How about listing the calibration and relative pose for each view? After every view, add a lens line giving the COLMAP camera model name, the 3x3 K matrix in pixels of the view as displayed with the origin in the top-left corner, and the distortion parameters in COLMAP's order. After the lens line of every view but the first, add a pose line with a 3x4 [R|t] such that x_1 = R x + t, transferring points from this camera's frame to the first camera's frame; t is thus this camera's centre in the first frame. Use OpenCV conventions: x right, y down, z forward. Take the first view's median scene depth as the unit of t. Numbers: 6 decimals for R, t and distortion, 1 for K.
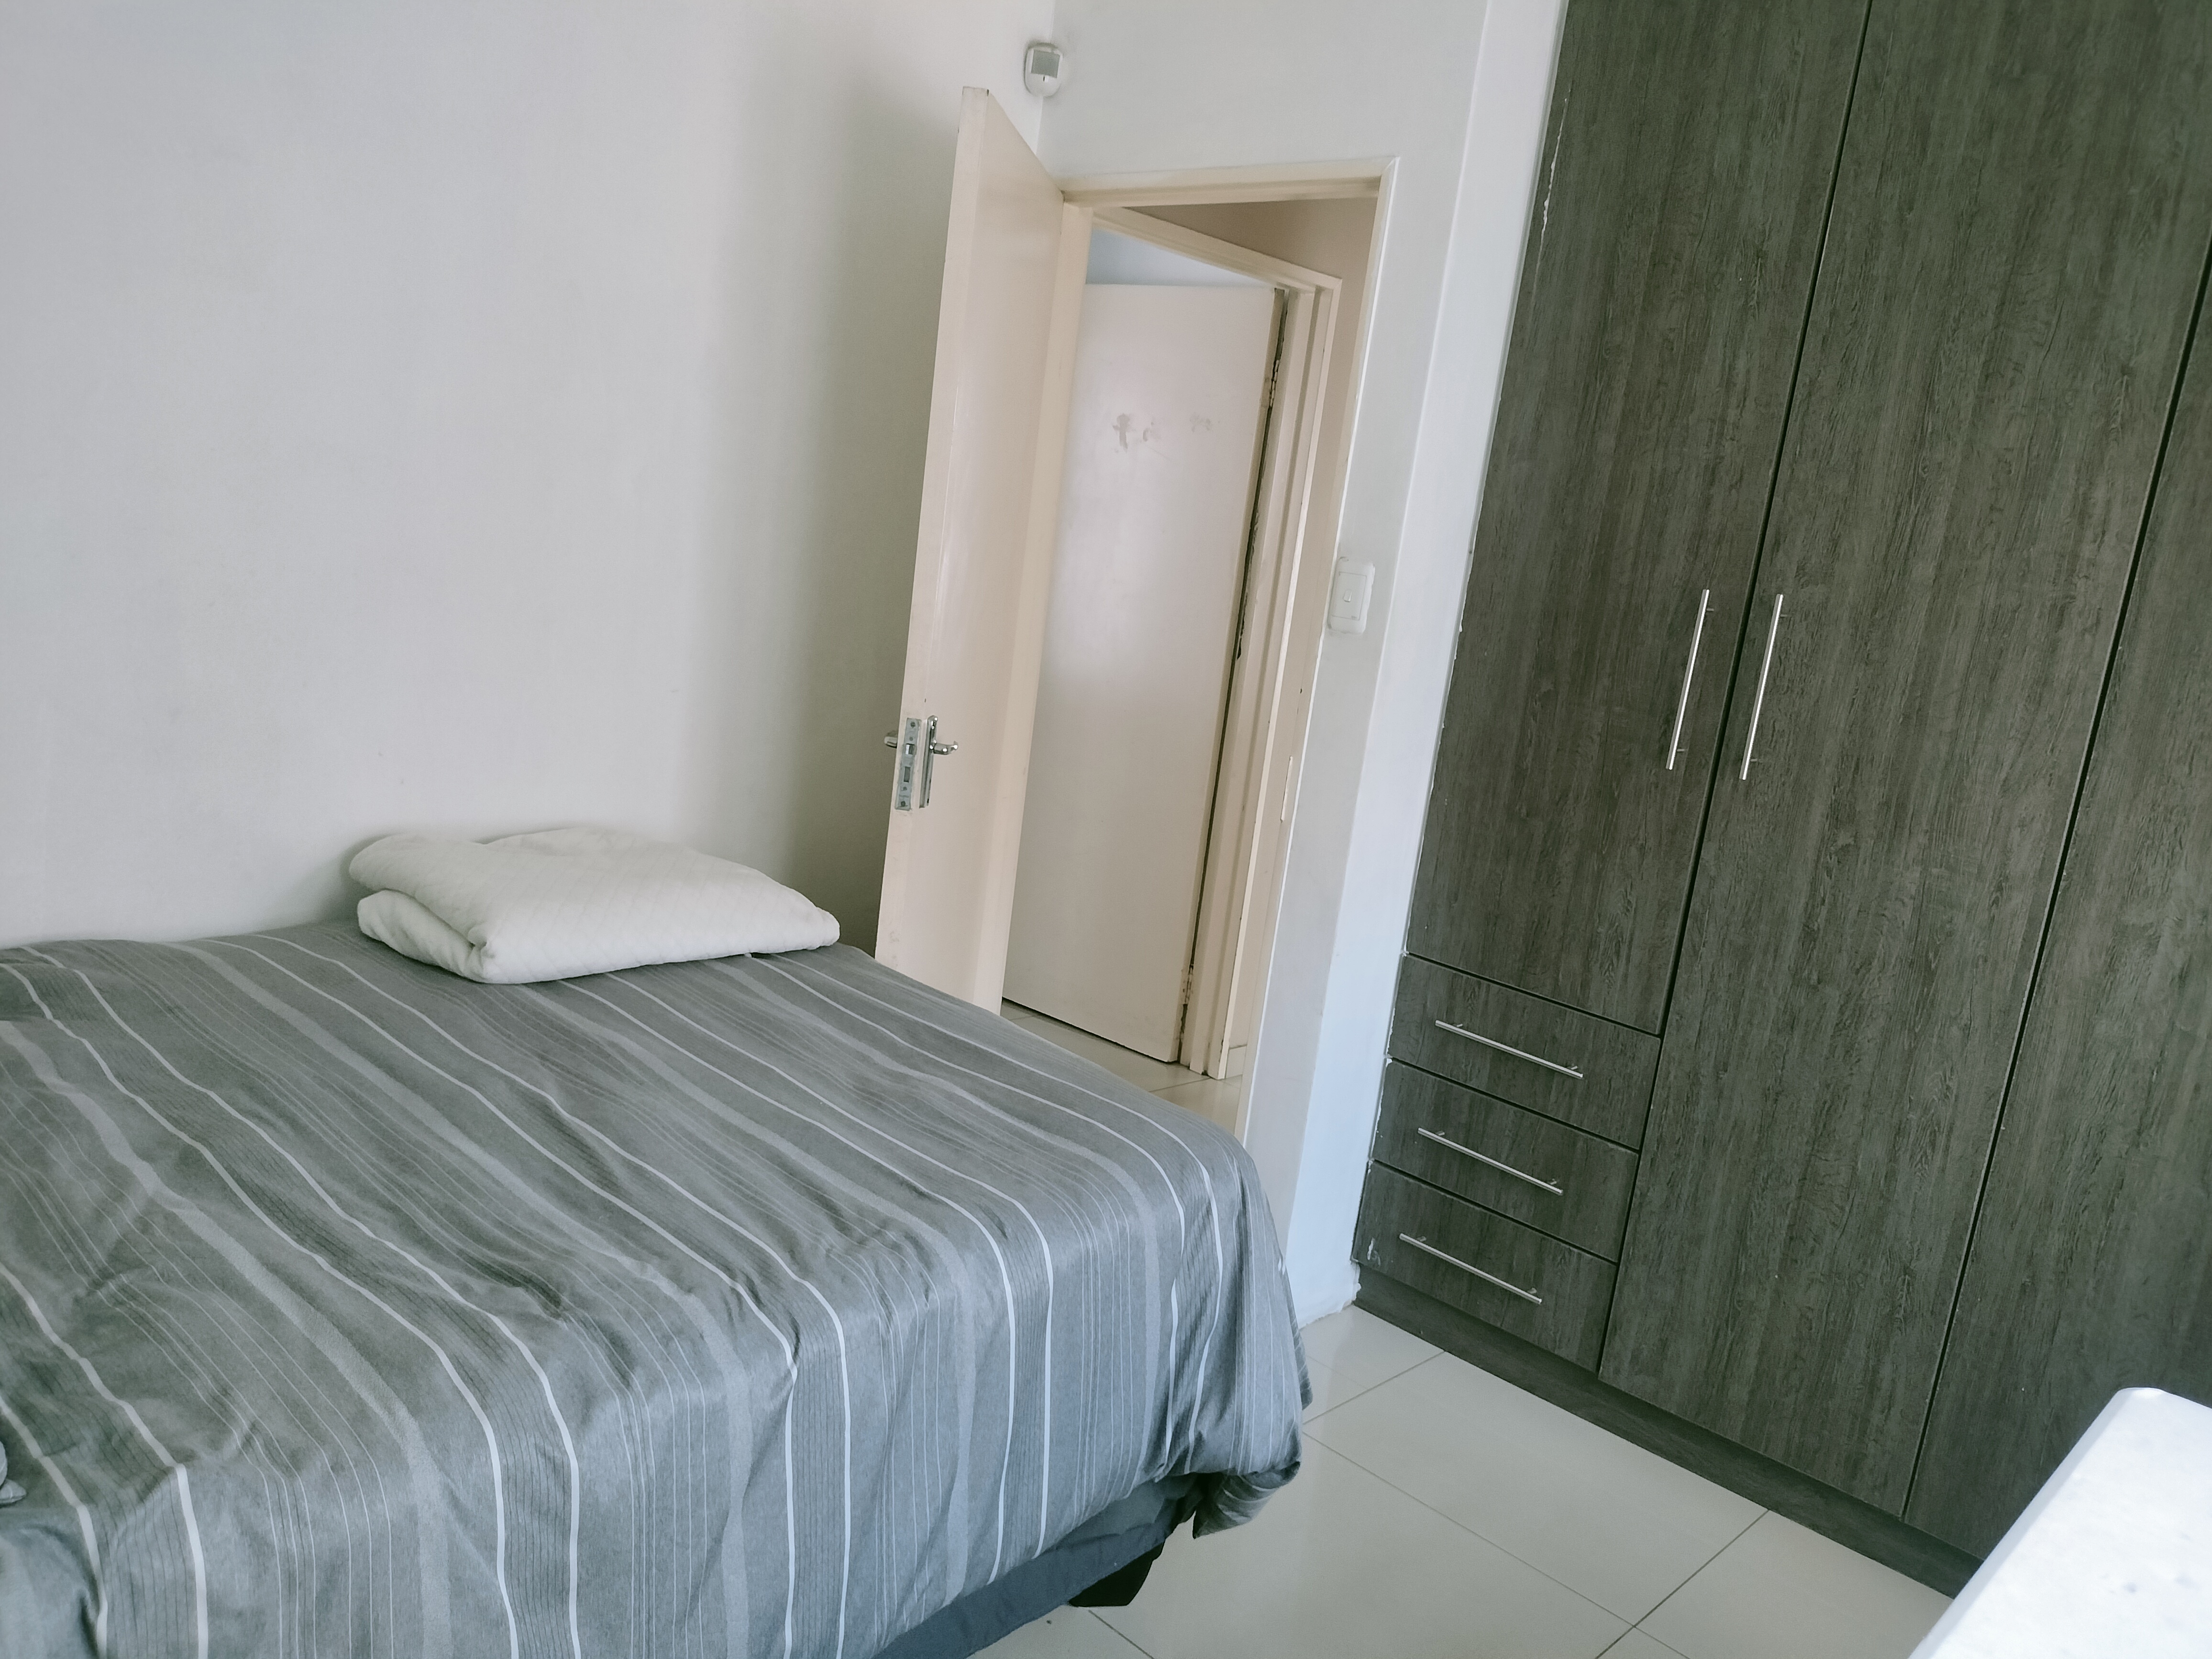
lens RADIAL K [[1688.7, 0, 1116.7], [0, 1688.7, 826.8], [0, 0, 1]] dist [0.021292, -0.025691]
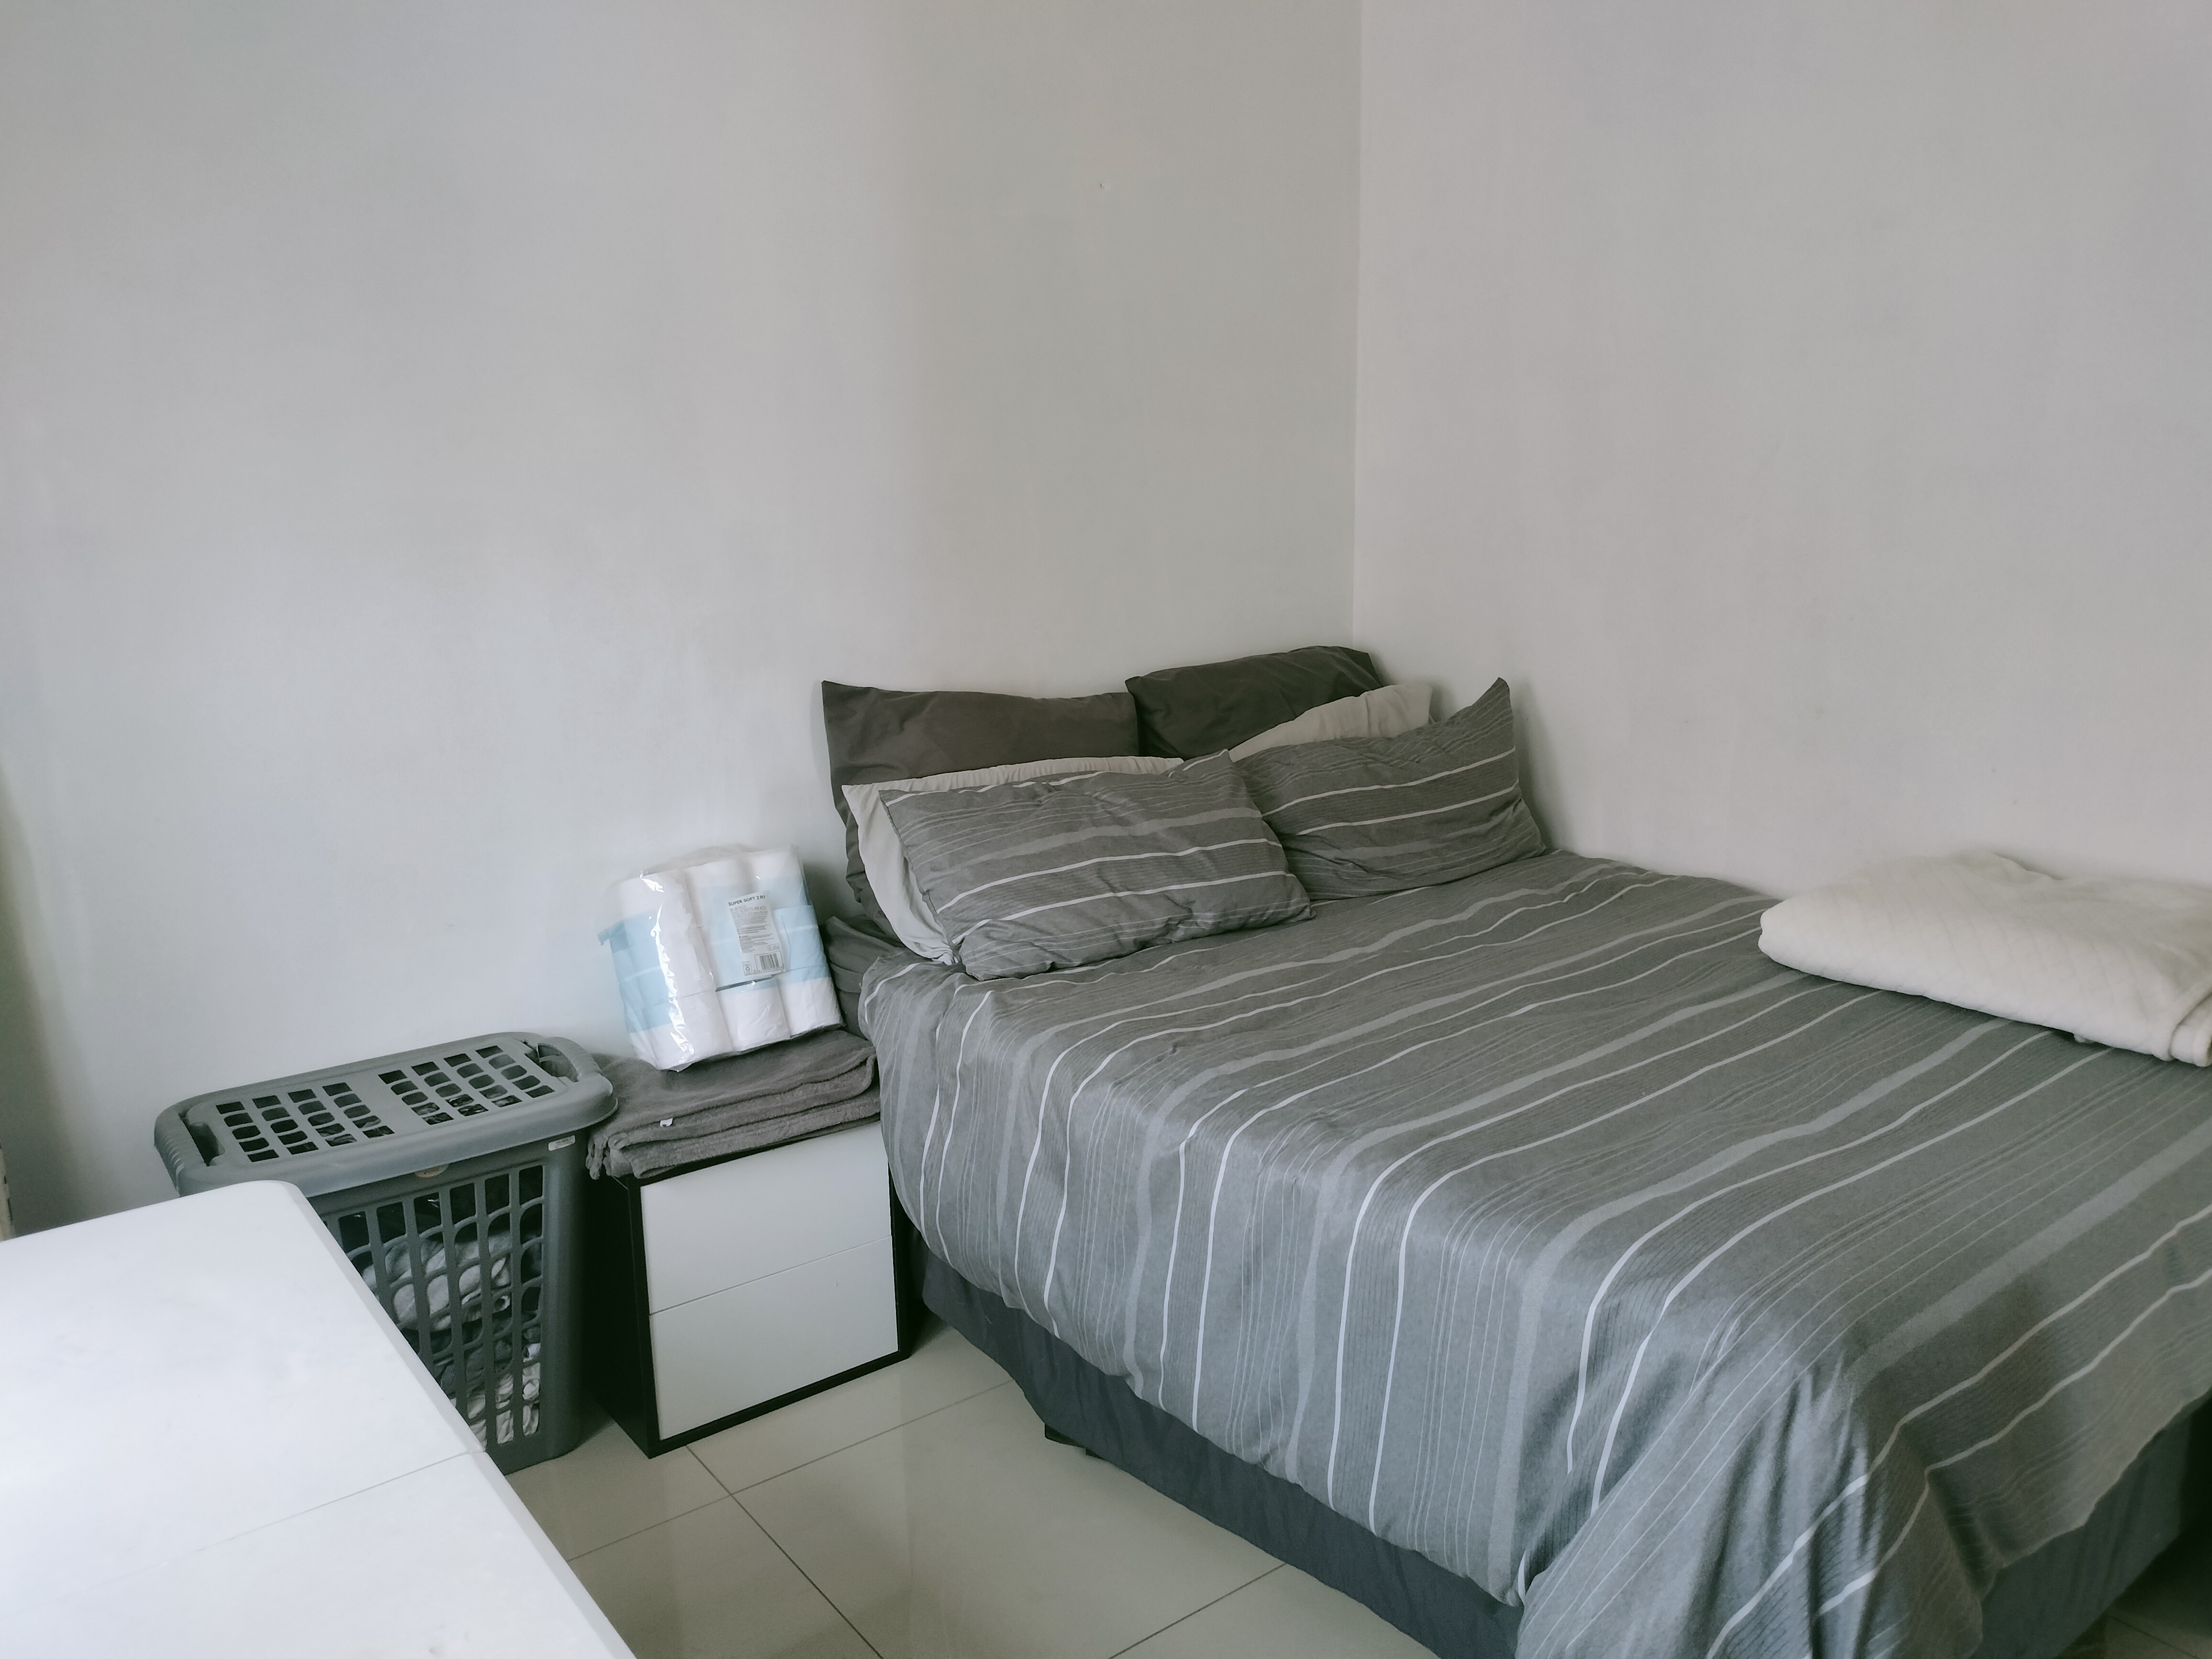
lens RADIAL K [[1688.7, 0, 1118.4], [0, 1688.7, 829.6], [0, 0, 1]] dist [0.021292, -0.025691]
pose [[-0.148535, 0.070576, -0.986385, 0.907919], [-0.201417, 0.974383, 0.100048, -0.009784], [0.968178, 0.213535, -0.130515, 0.966614]]
